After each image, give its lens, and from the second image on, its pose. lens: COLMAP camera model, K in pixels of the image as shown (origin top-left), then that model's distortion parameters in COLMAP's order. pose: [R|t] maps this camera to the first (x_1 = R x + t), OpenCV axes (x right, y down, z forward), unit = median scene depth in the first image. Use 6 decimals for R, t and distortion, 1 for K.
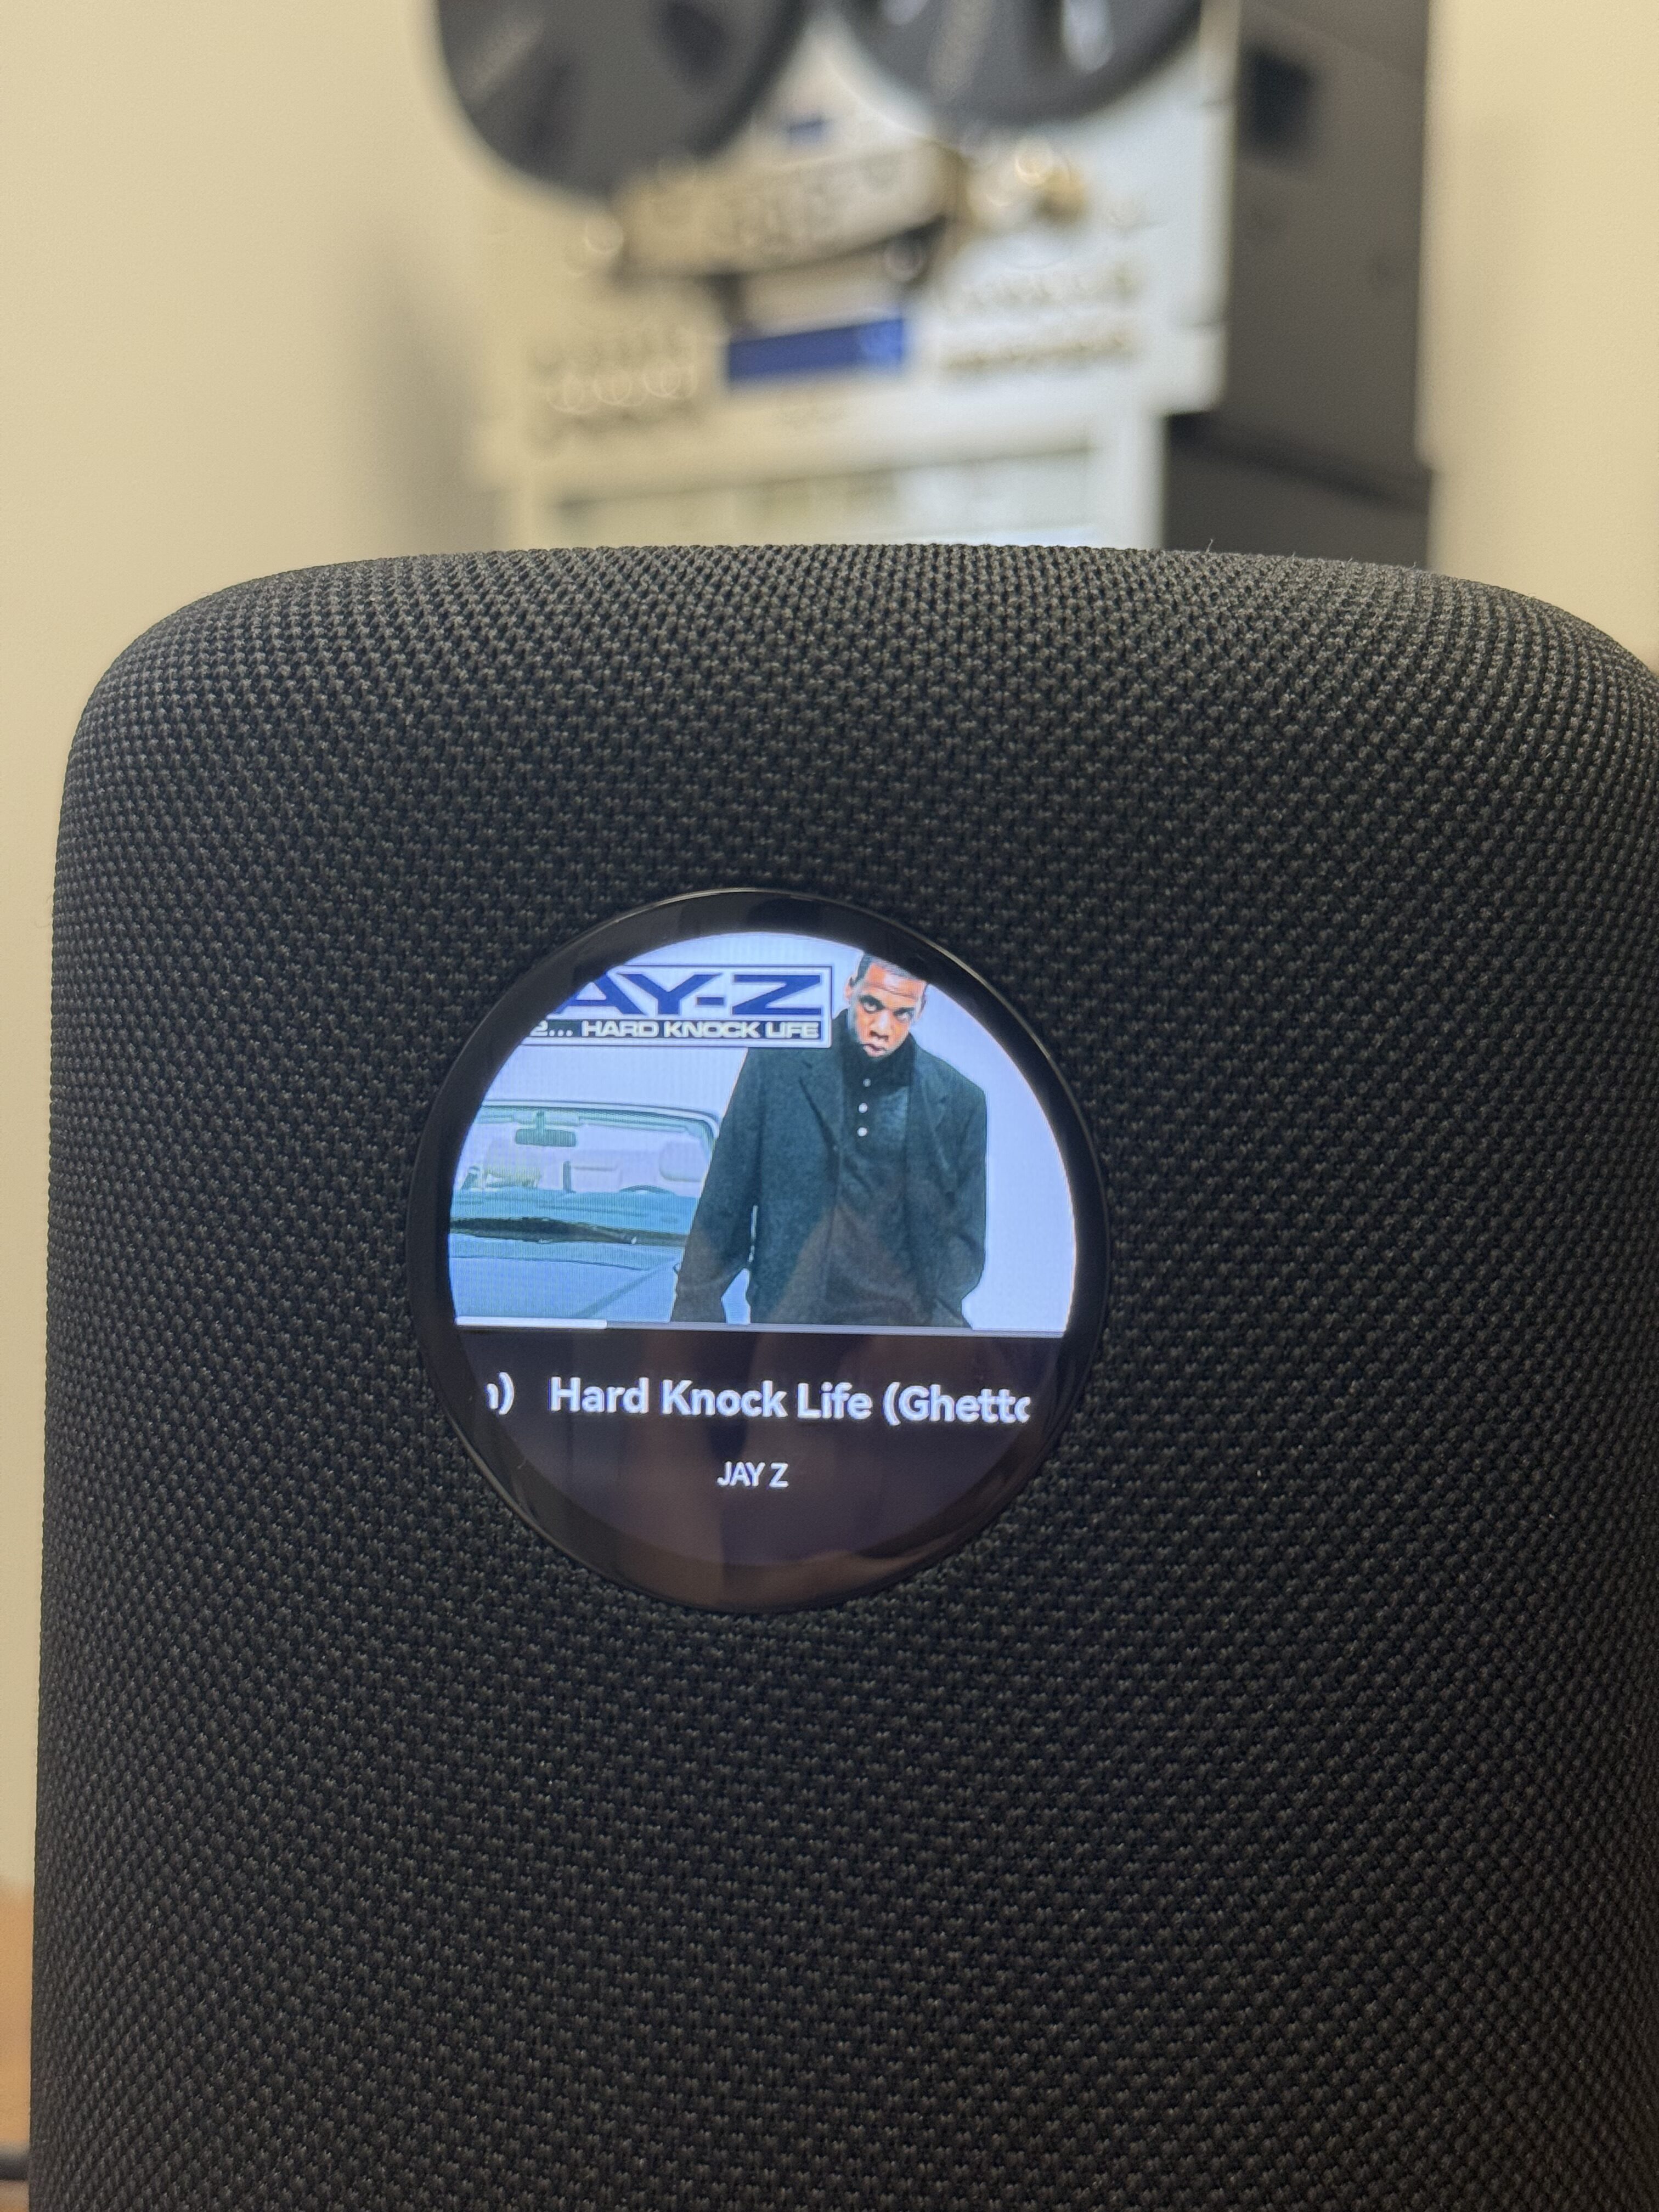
lens RADIAL K [[3108.7, 0, 822.4], [0, 3108.7, 1094.7], [0, 0, 1]] dist [0.122303, 0.000000]
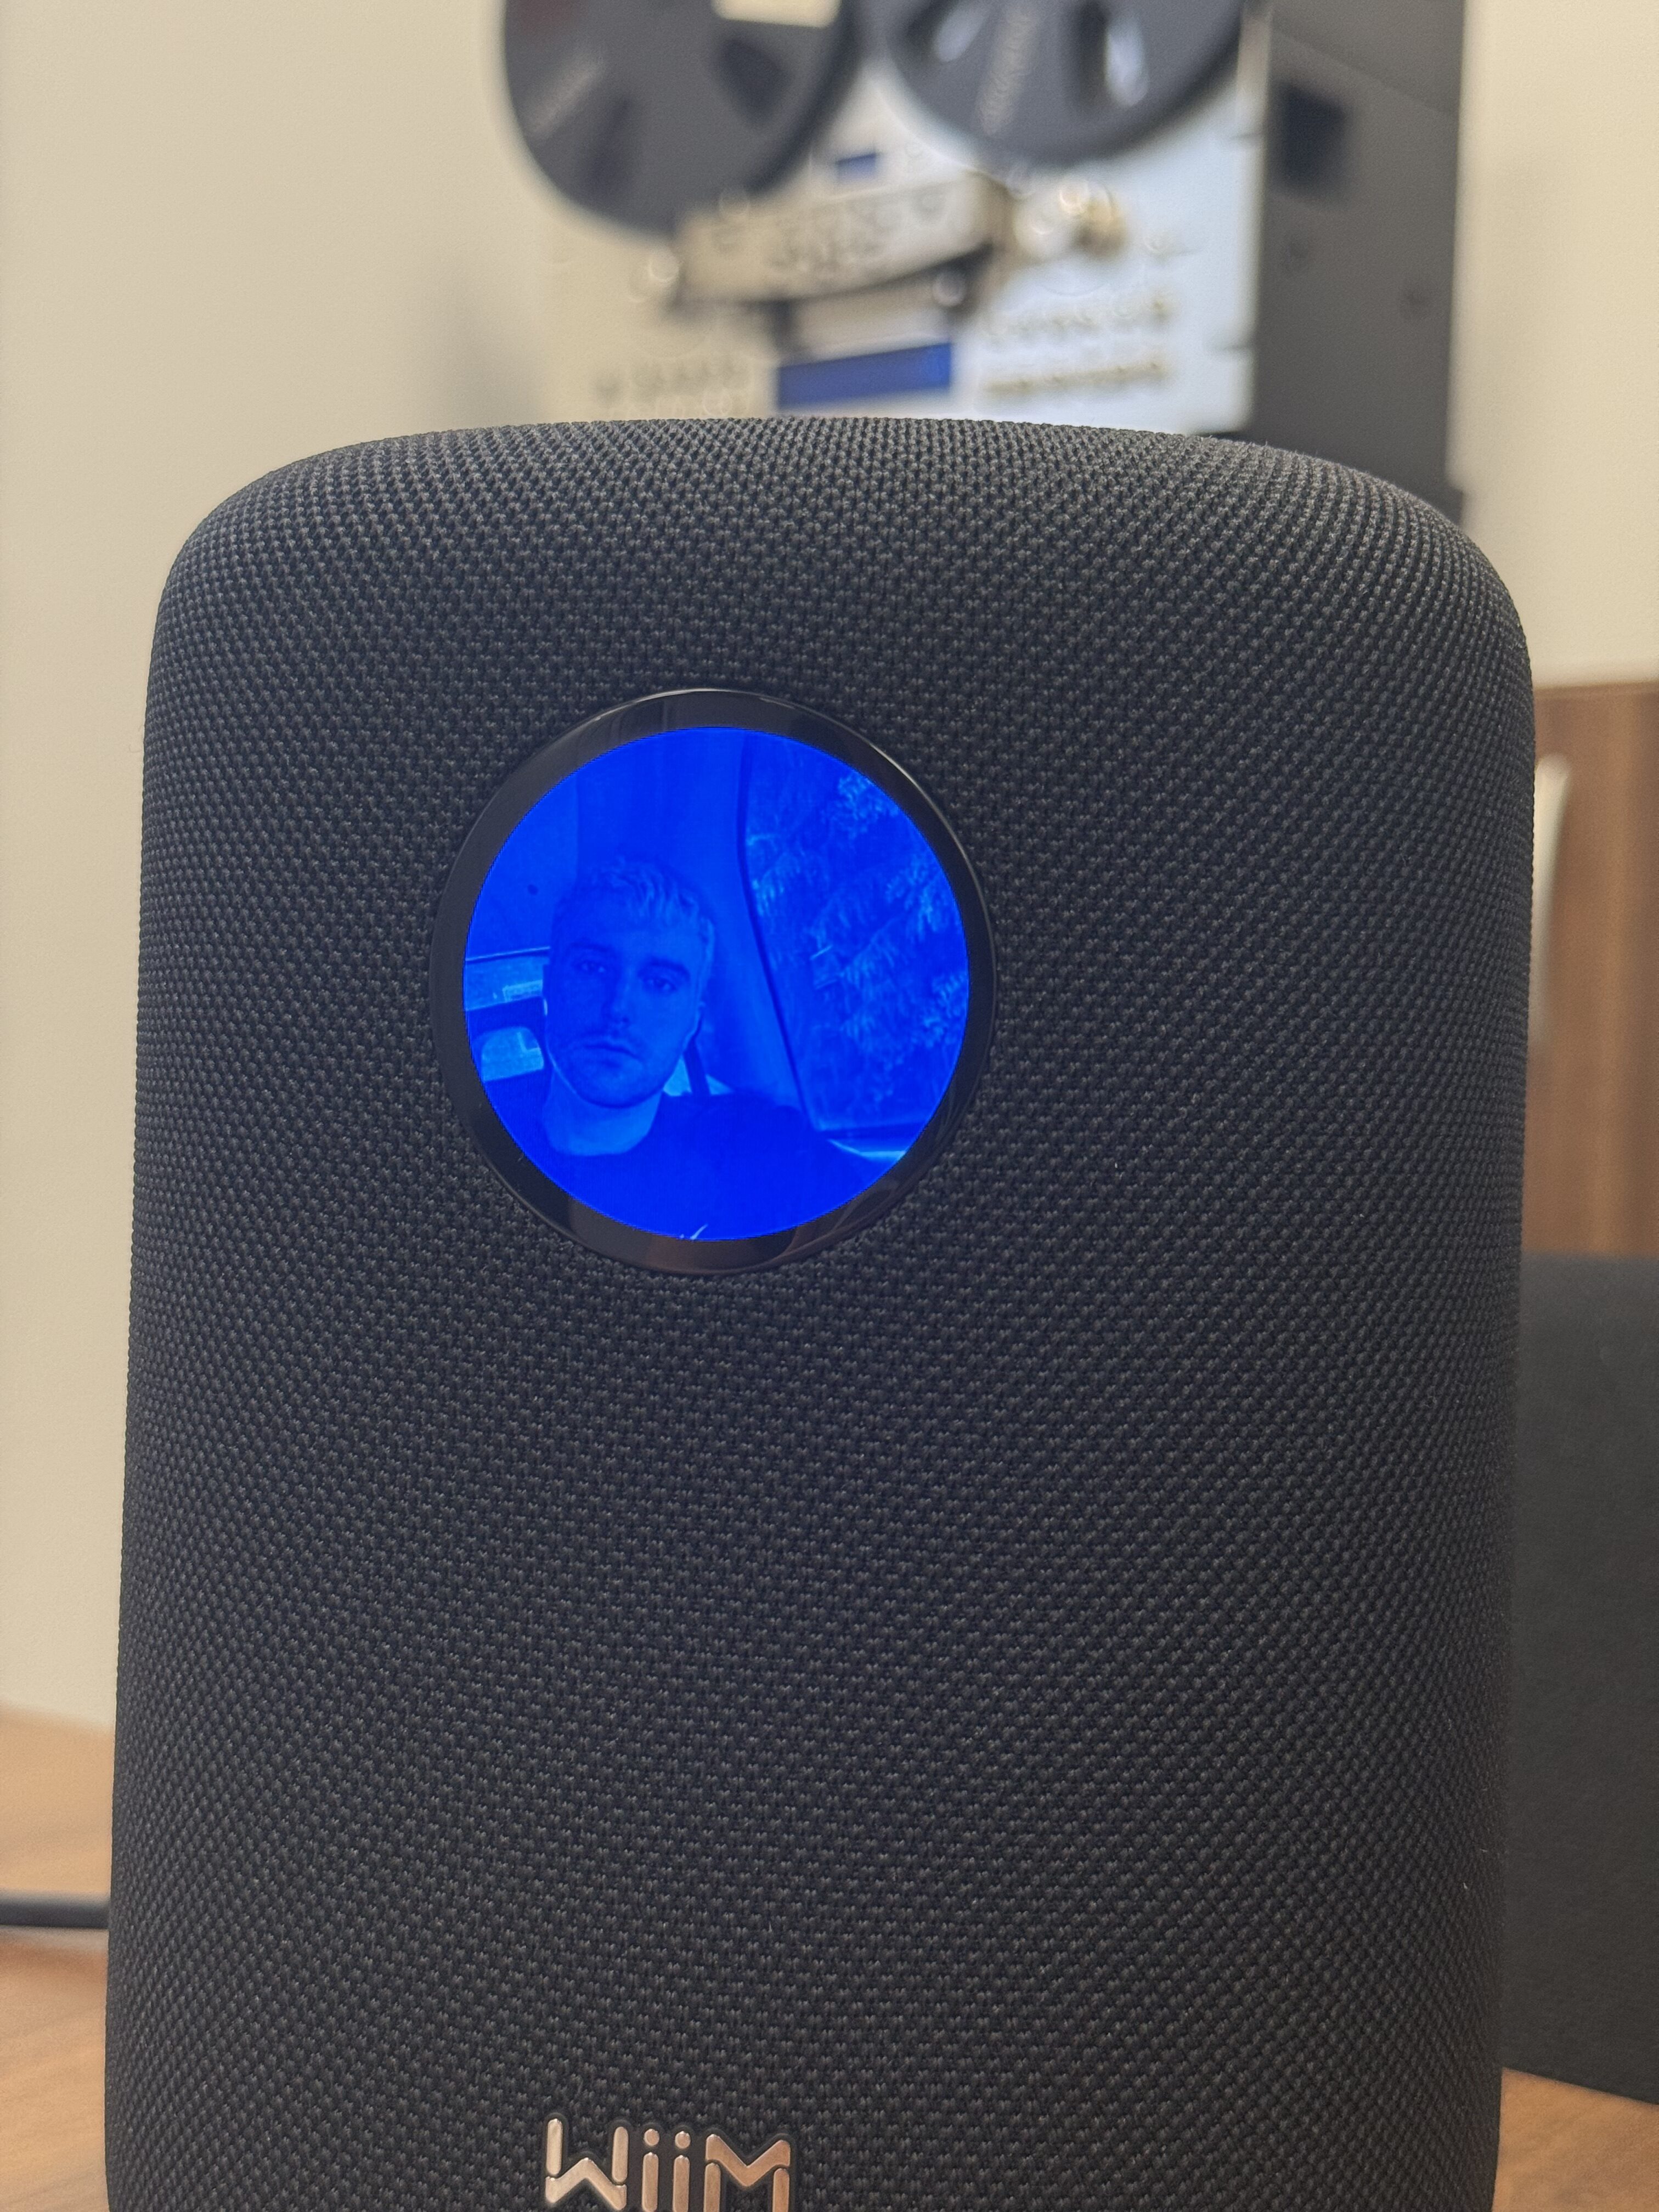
lens RADIAL K [[3108.7, 0, 839.1], [0, 3108.7, 1115.6], [0, 0, 1]] dist [0.122303, 0.000000]
pose [[0.999797, 0.009126, -0.017972, 0.050987], [-0.009331, 0.999892, -0.011368, 0.113754], [0.017866, 0.011533, 0.999774, -0.228092]]
